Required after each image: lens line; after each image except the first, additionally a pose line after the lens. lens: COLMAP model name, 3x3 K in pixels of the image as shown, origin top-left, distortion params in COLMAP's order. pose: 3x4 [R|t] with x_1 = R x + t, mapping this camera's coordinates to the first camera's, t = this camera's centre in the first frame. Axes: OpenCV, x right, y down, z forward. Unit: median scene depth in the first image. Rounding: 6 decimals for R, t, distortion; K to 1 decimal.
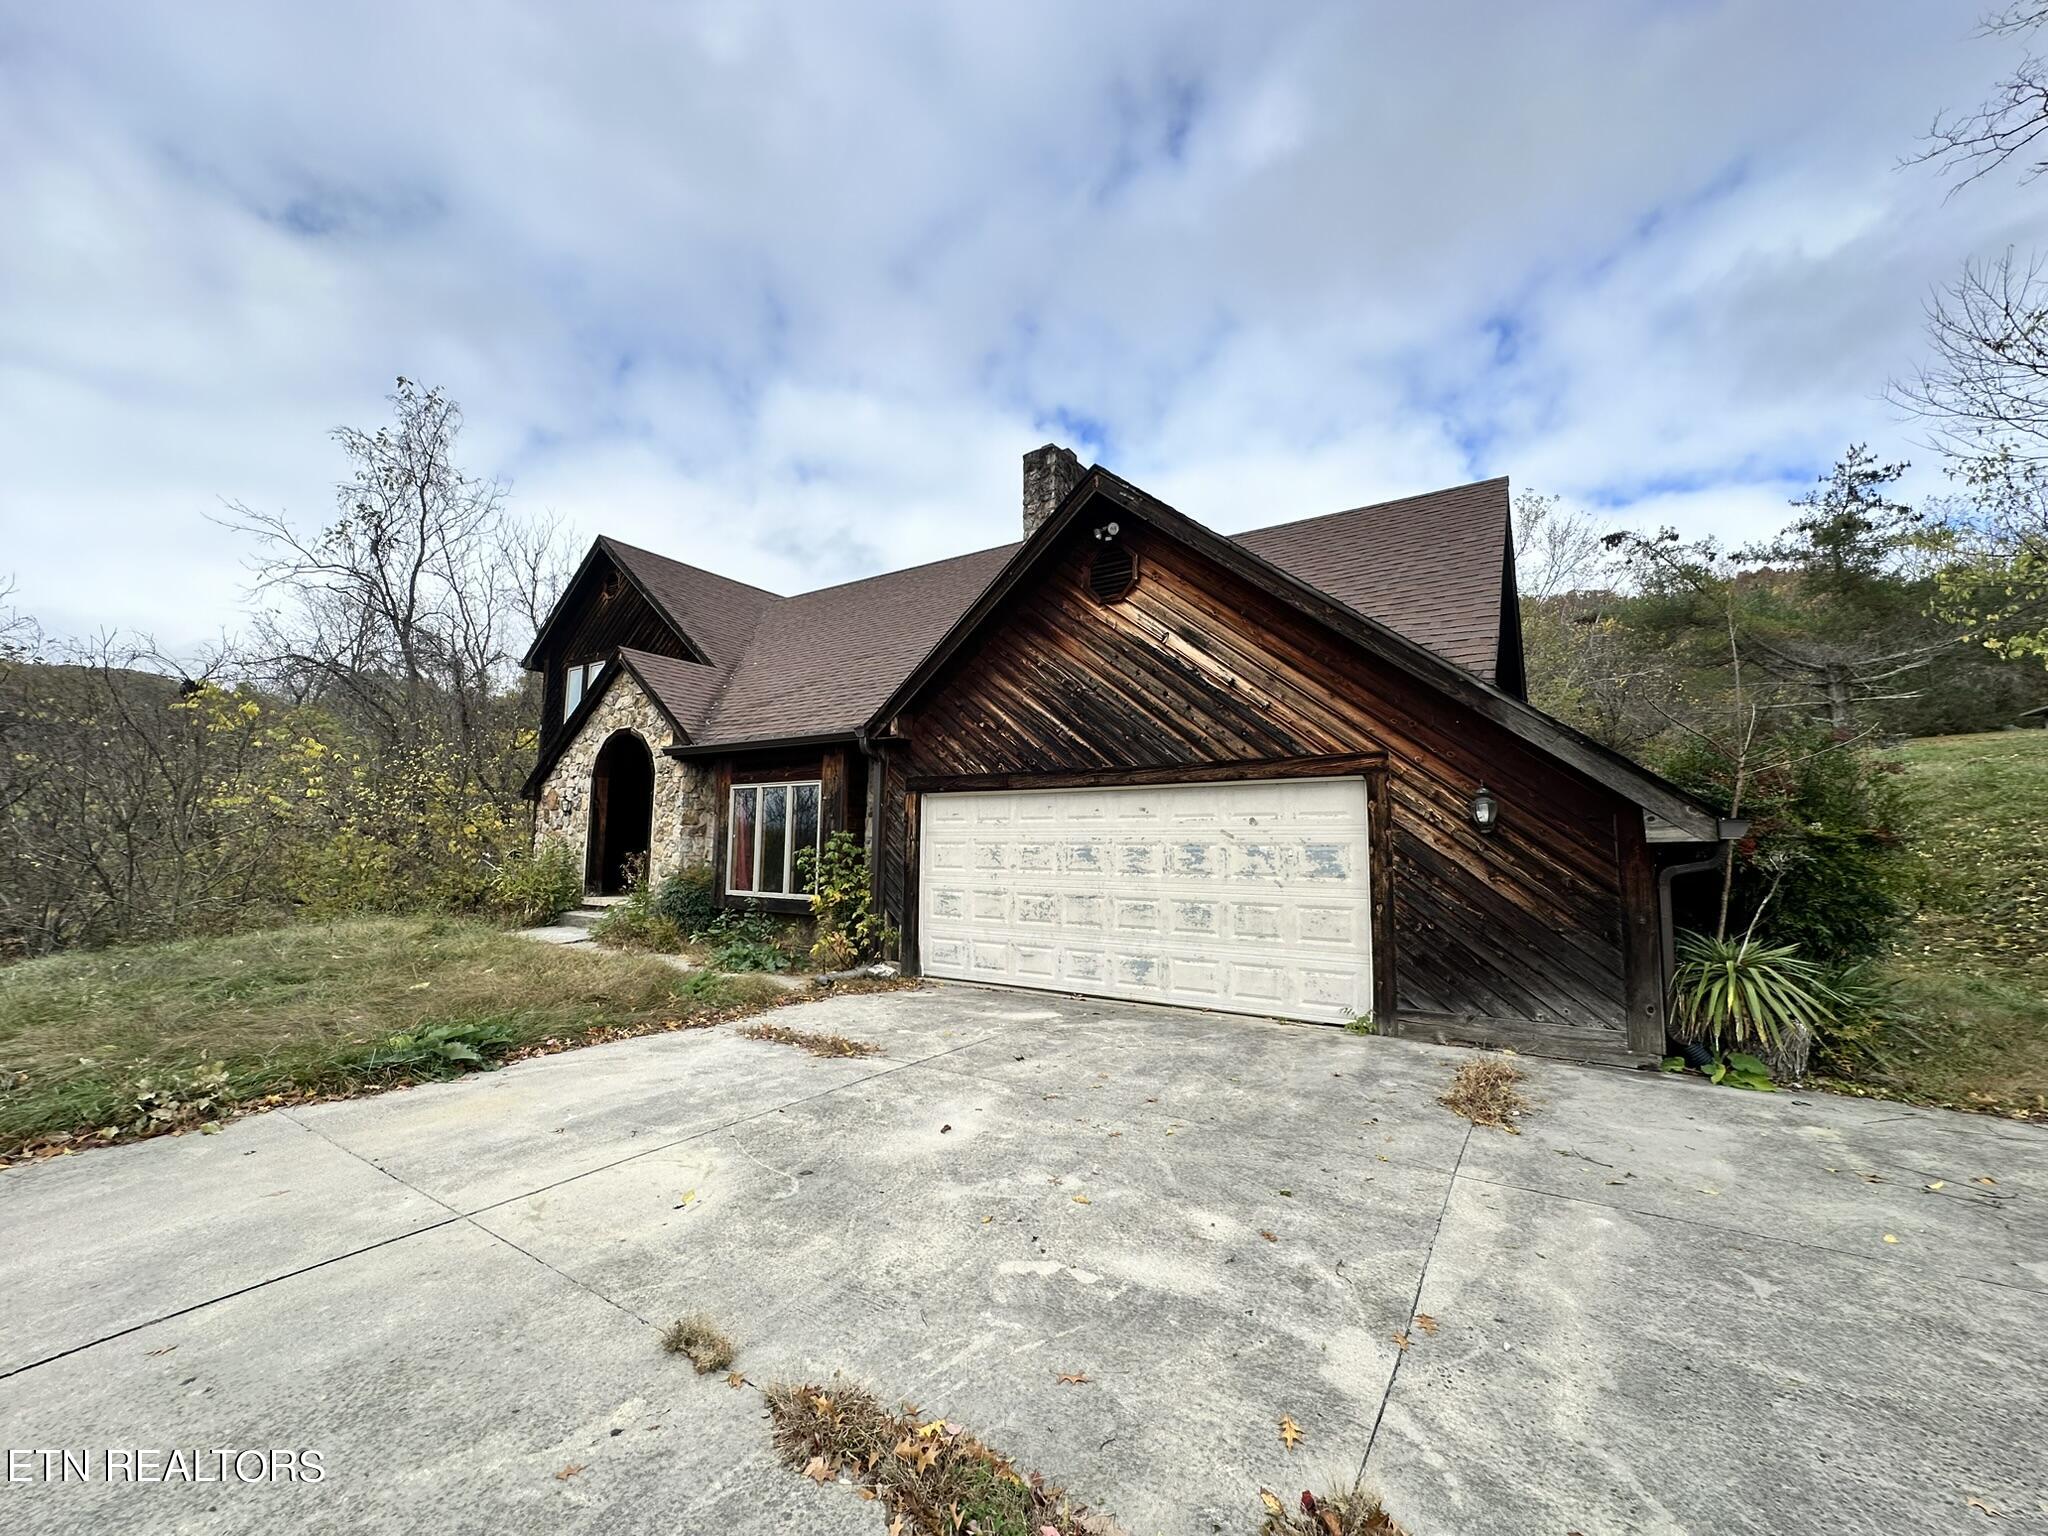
lens RADIAL K [[816.6, 0, 1021.0], [0, 816.6, 766.5], [0, 0, 1]] dist [-0.004052, 0.001045]
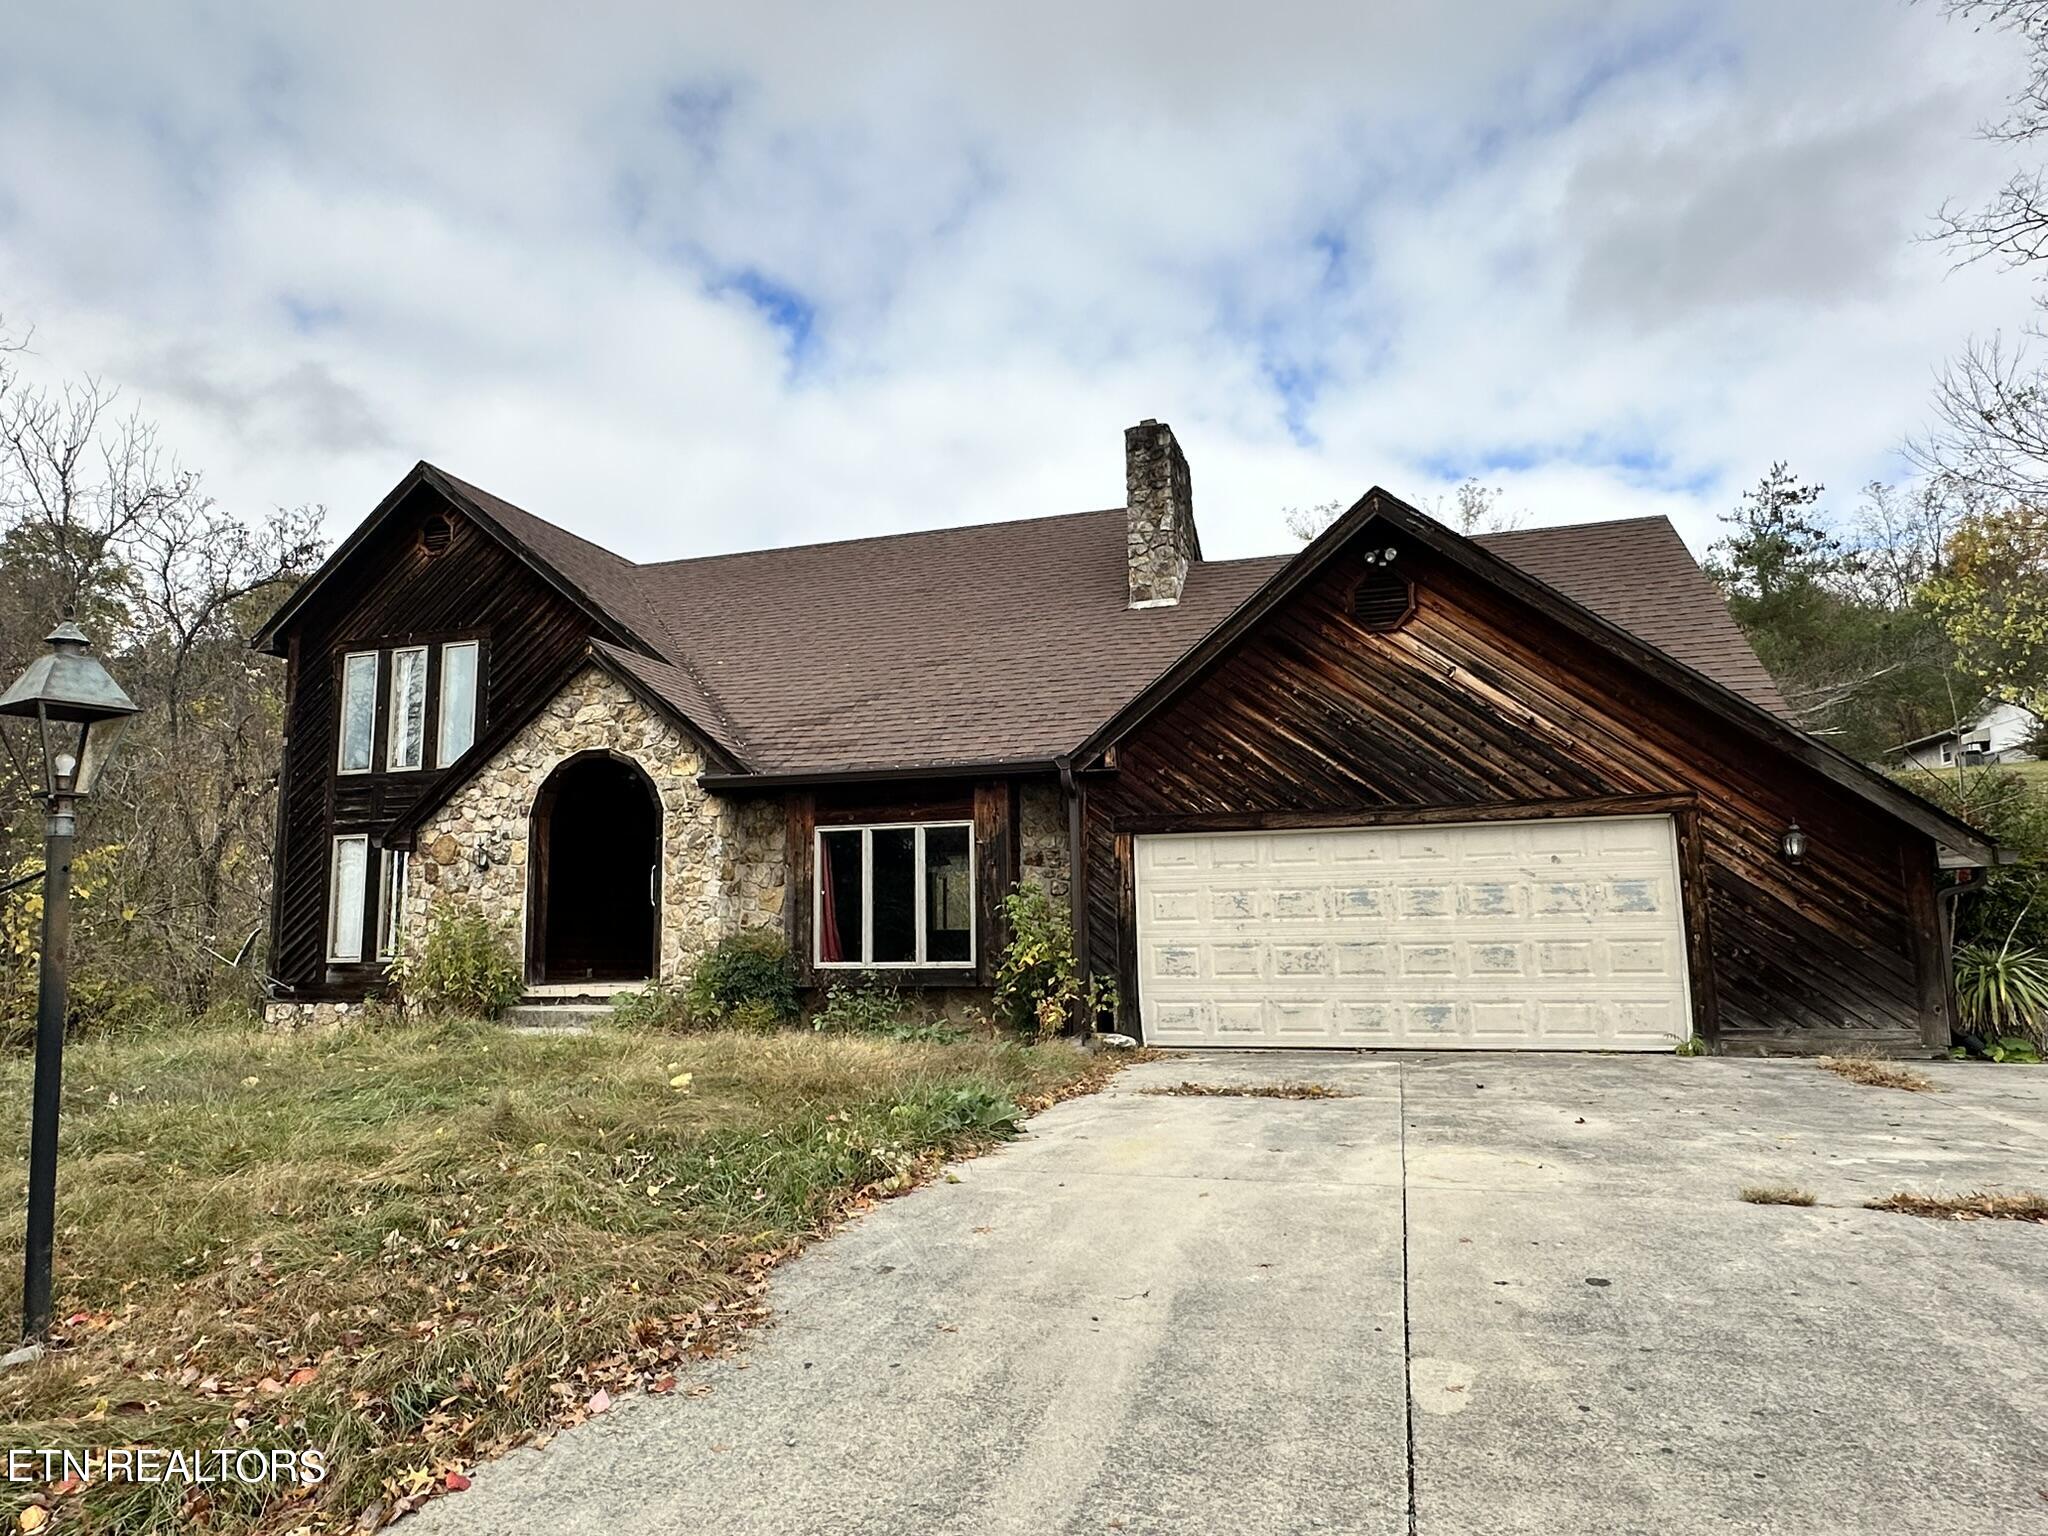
lens RADIAL K [[1207.4, 0, 1017.1], [0, 1207.4, 769.6], [0, 0, 1]] dist [-0.003682, 0.001741]
pose [[0.957244, 0.011378, 0.289058, -0.616547], [-0.003127, 0.999575, -0.028991, 0.001437], [-0.289265, 0.026847, 0.956872, -0.185473]]
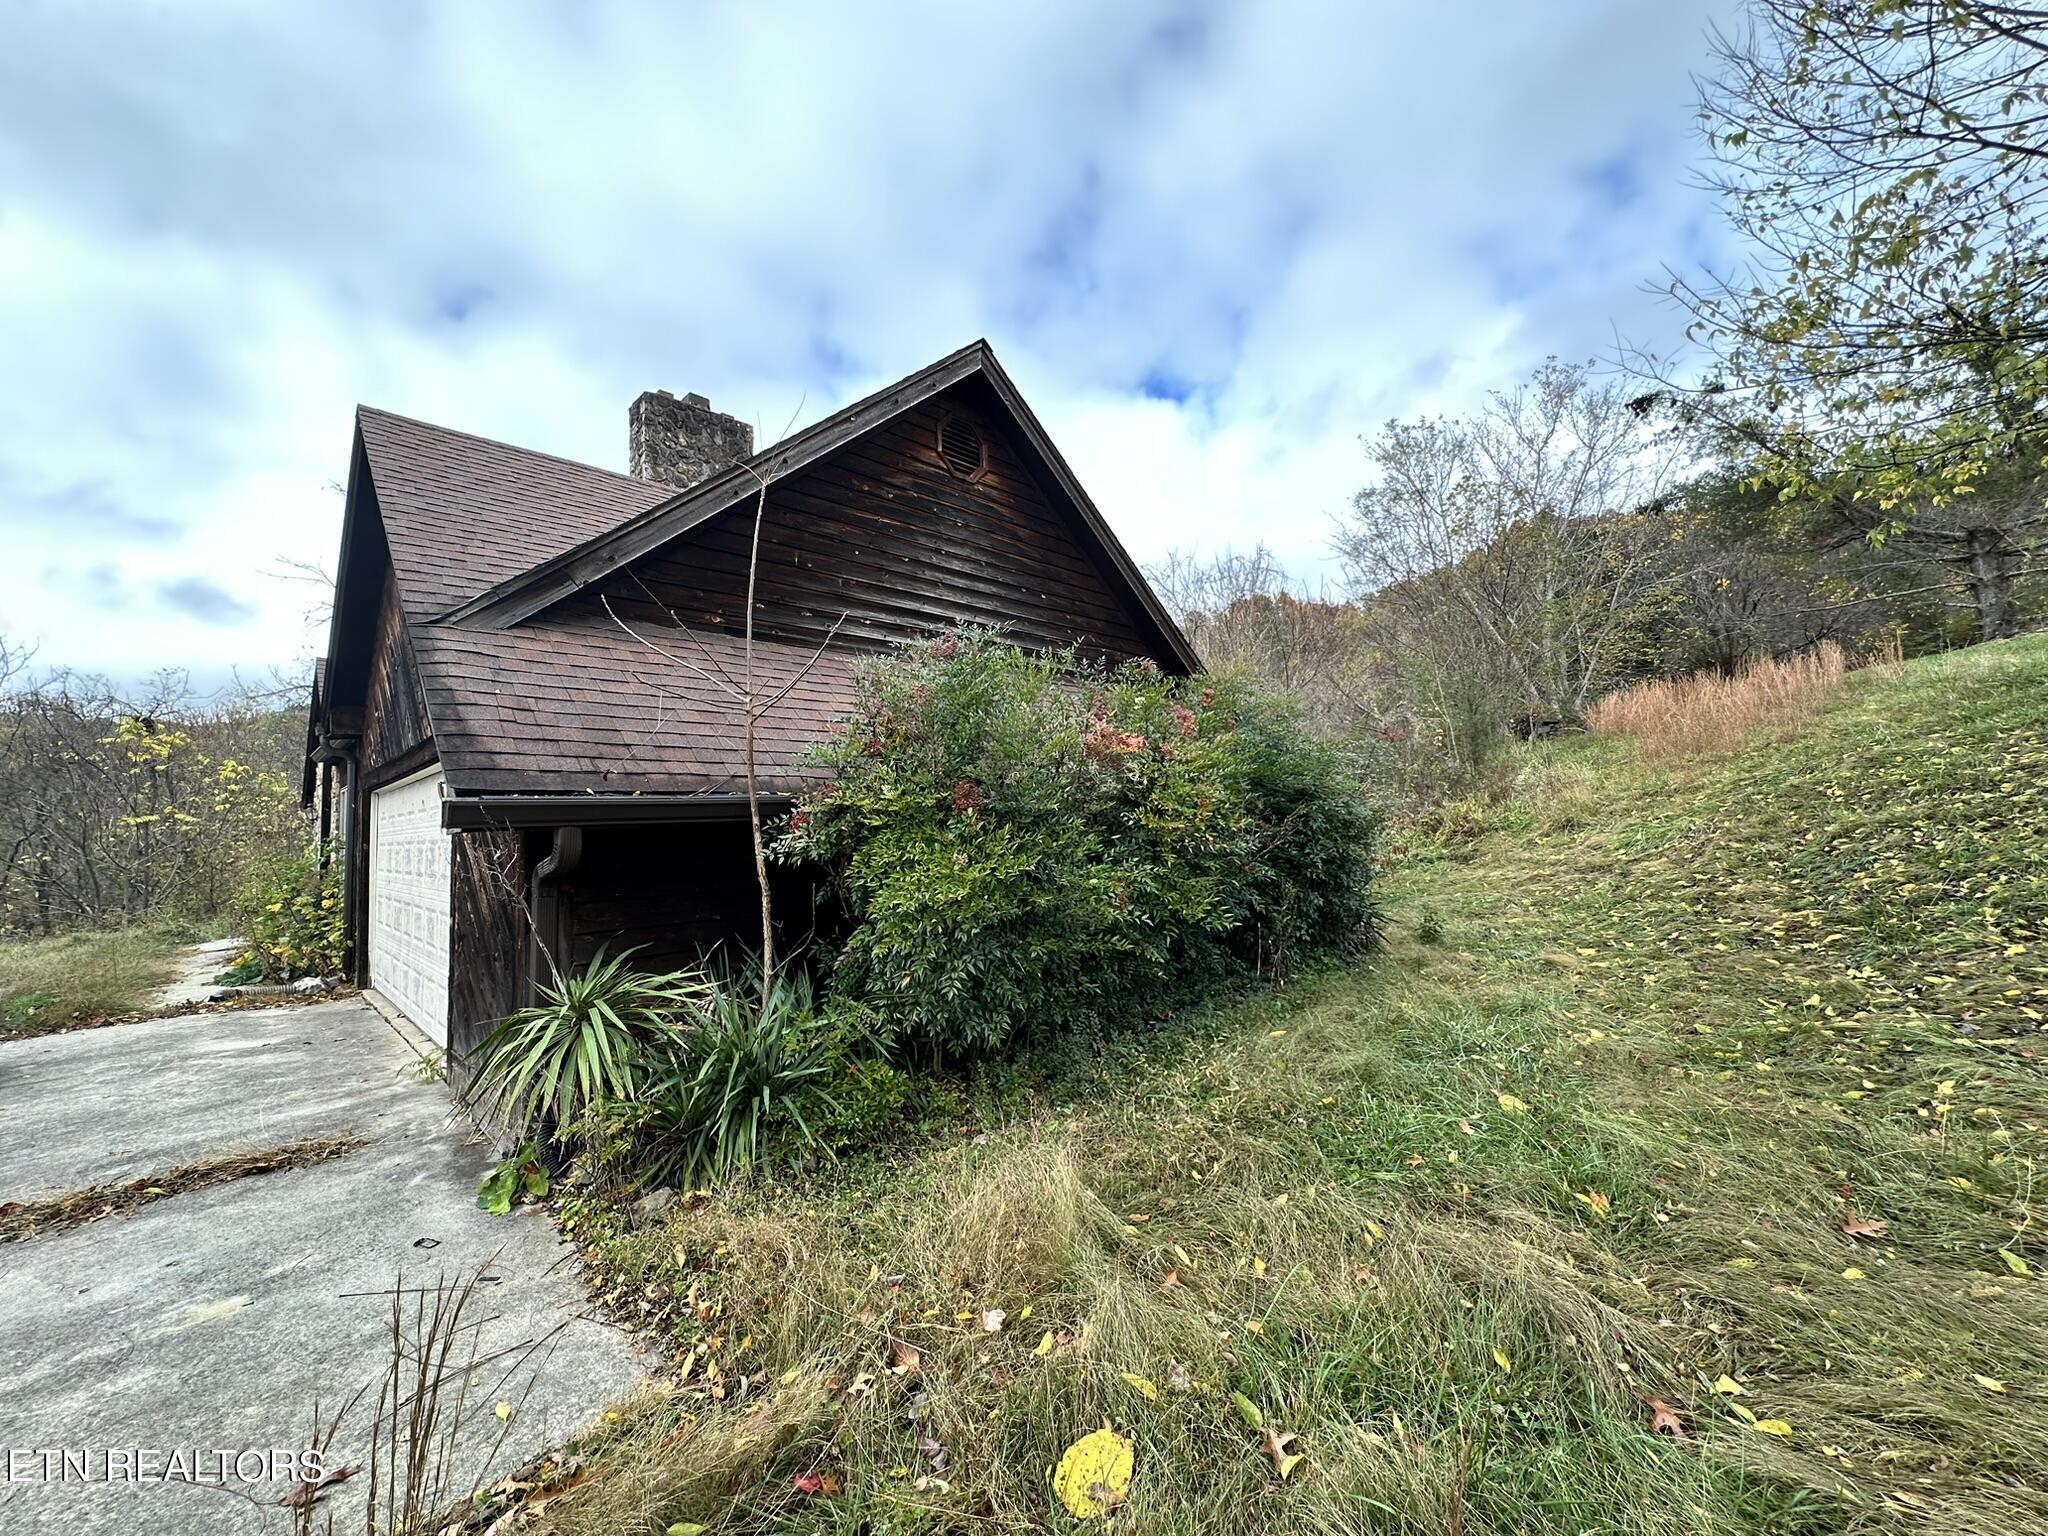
lens RADIAL K [[816.6, 0, 1030.3], [0, 816.6, 766.7], [0, 0, 1]] dist [-0.004052, 0.001045]
pose [[0.976939, -0.060352, -0.204810, 0.832857], [0.067731, 0.997276, 0.029205, 0.029572], [0.202490, -0.042403, 0.978366, 0.257549]]
